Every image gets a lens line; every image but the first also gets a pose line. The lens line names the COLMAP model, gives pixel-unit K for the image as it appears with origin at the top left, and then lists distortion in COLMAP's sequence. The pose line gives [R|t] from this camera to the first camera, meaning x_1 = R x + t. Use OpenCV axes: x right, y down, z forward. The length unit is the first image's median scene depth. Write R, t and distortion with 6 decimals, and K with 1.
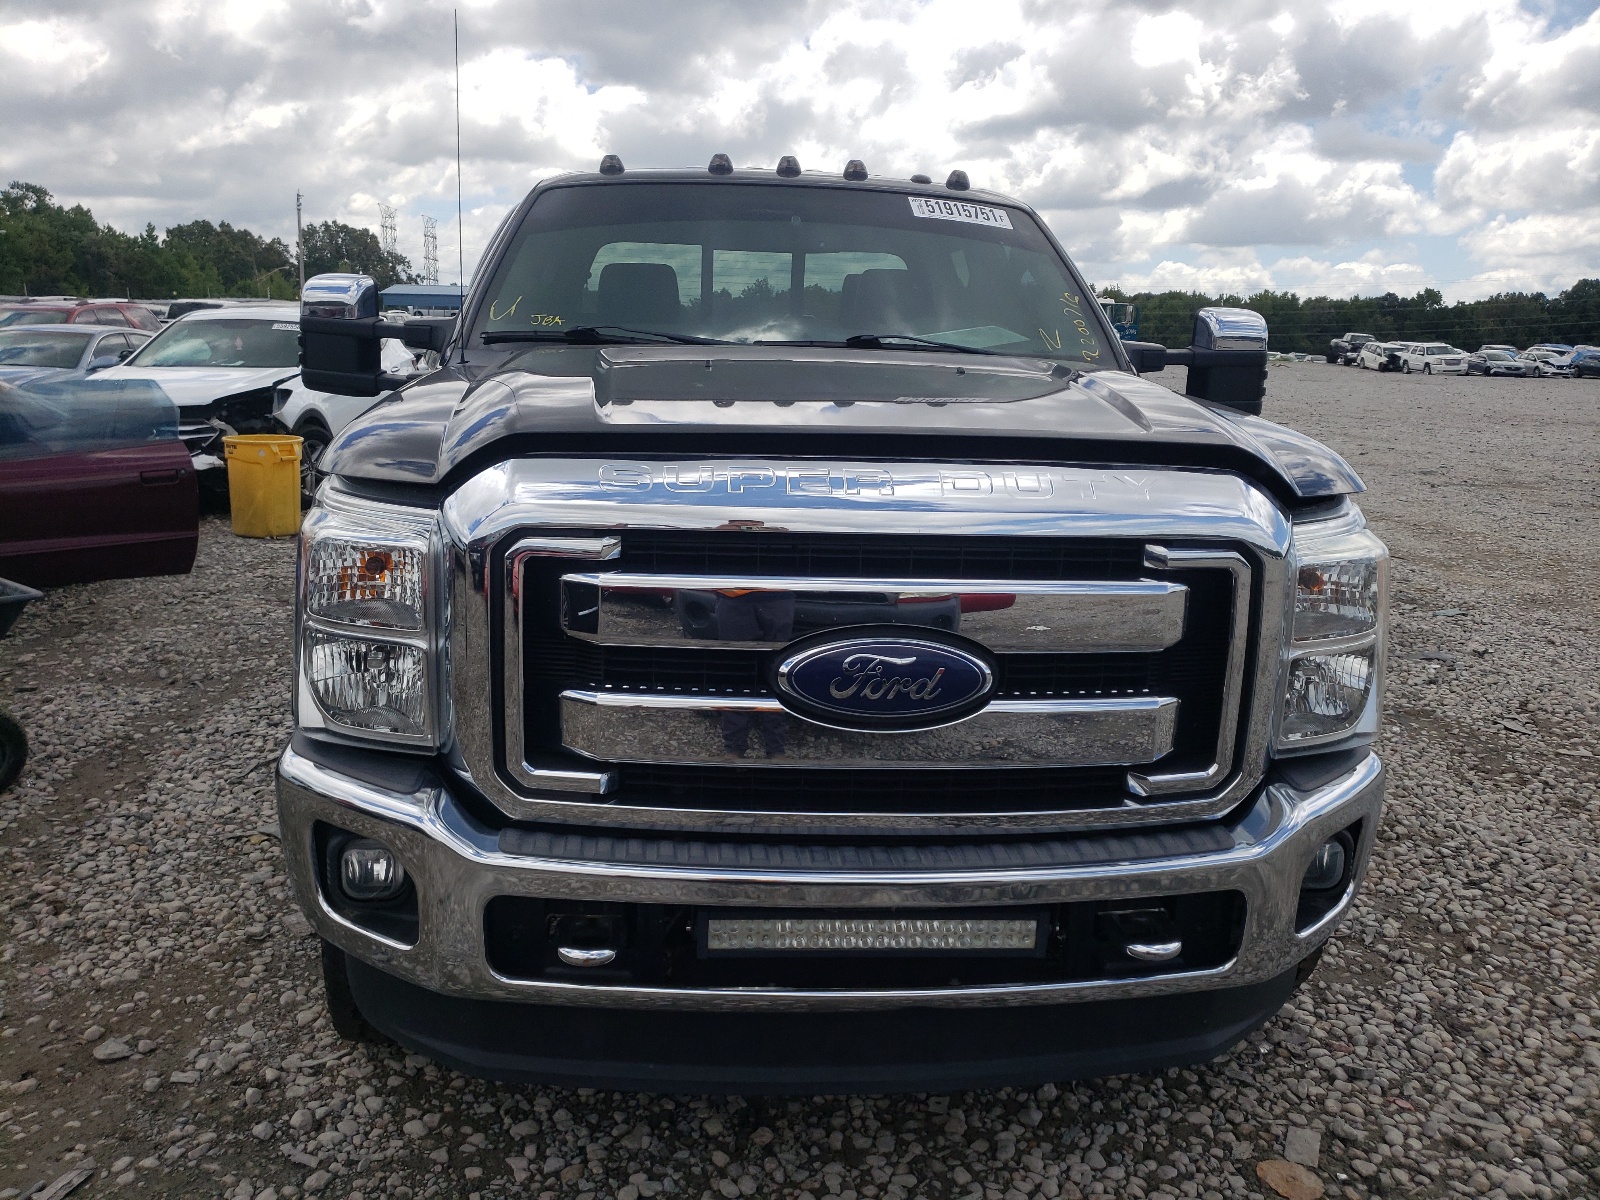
lens RADIAL K [[1323.2, 0, 800.0], [0, 1323.2, 600.0], [0, 0, 1]] dist [0.011092, 0.002784]
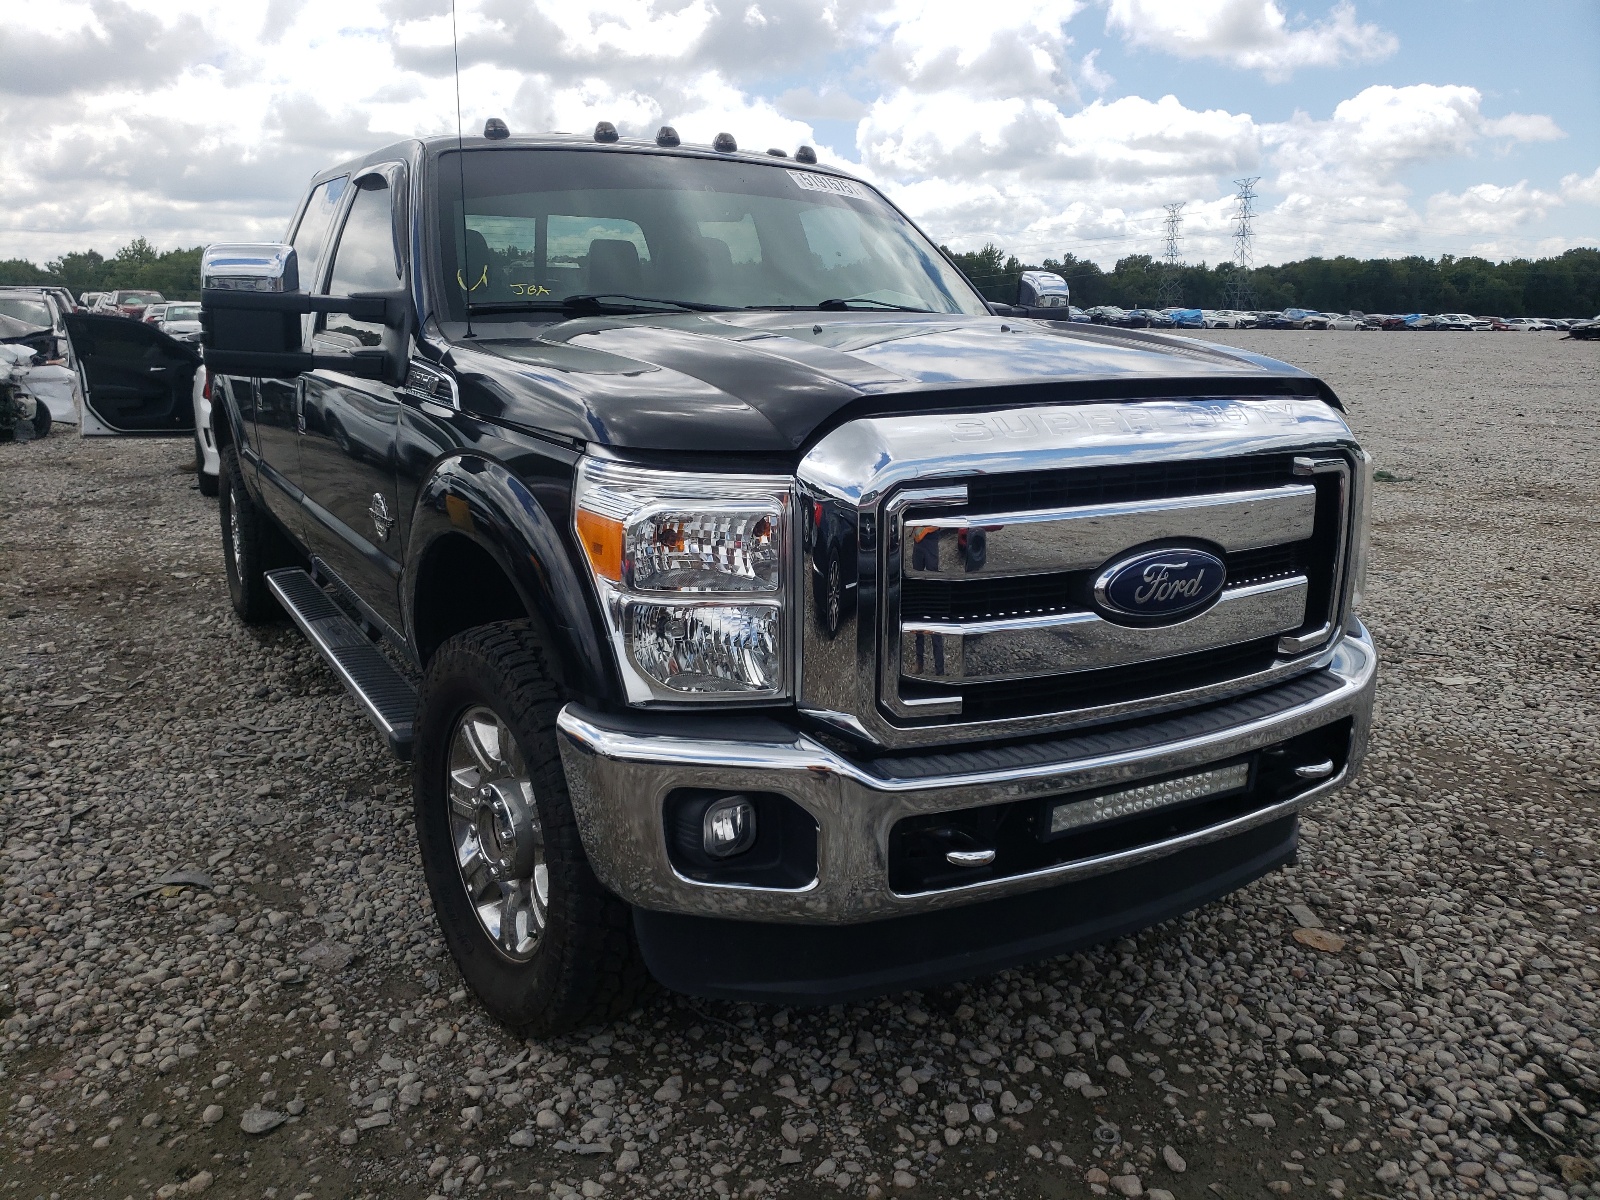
lens RADIAL K [[1288.6, 0, 896.4], [0, 1288.6, 589.1], [0, 0, 1]] dist [-0.005325, 0.015711]
pose [[0.889116, -0.114236, 0.443195, -0.528118], [0.104101, 0.993445, 0.047223, -0.011869], [-0.445685, 0.004150, 0.895180, 0.042605]]
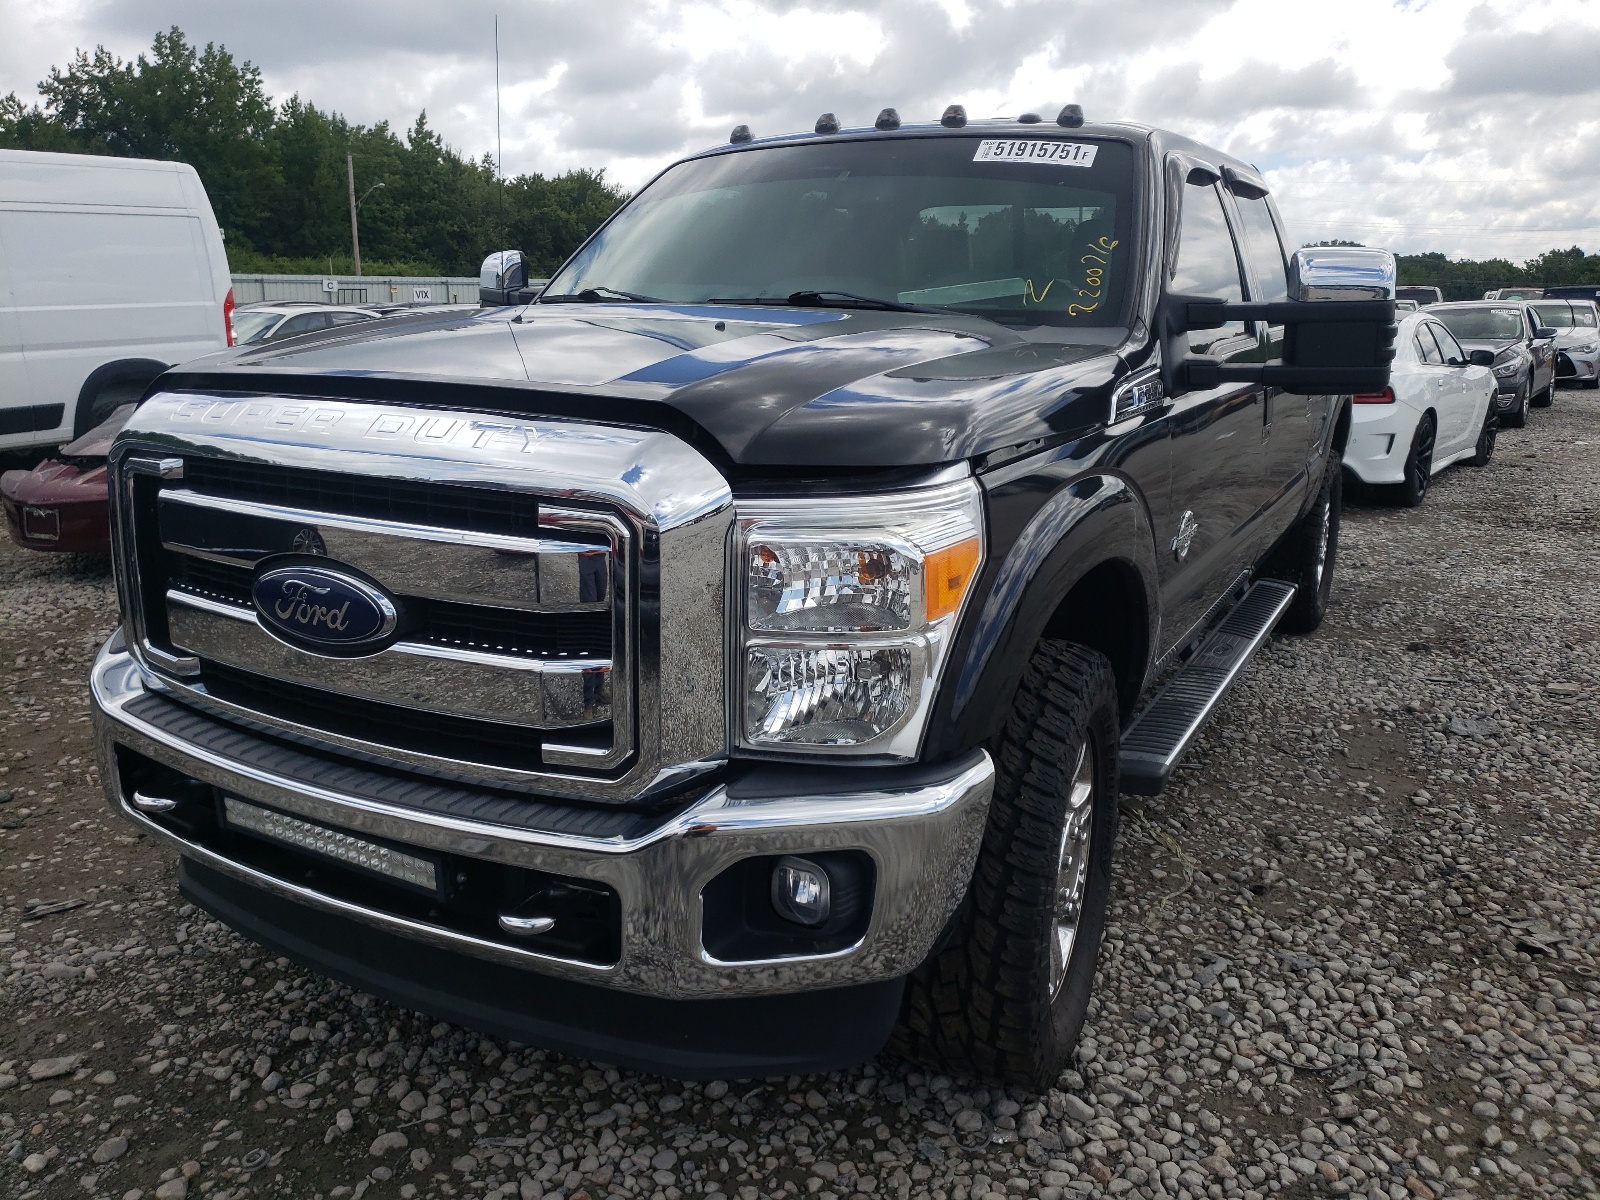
lens RADIAL K [[1323.2, 0, 800.0], [0, 1323.2, 600.0], [0, 0, 1]] dist [0.011092, 0.002784]
pose [[0.807331, 0.112621, -0.579253, 0.786038], [-0.103050, 0.993442, 0.049524, -0.030698], [0.581032, 0.019710, 0.813642, 0.272478]]
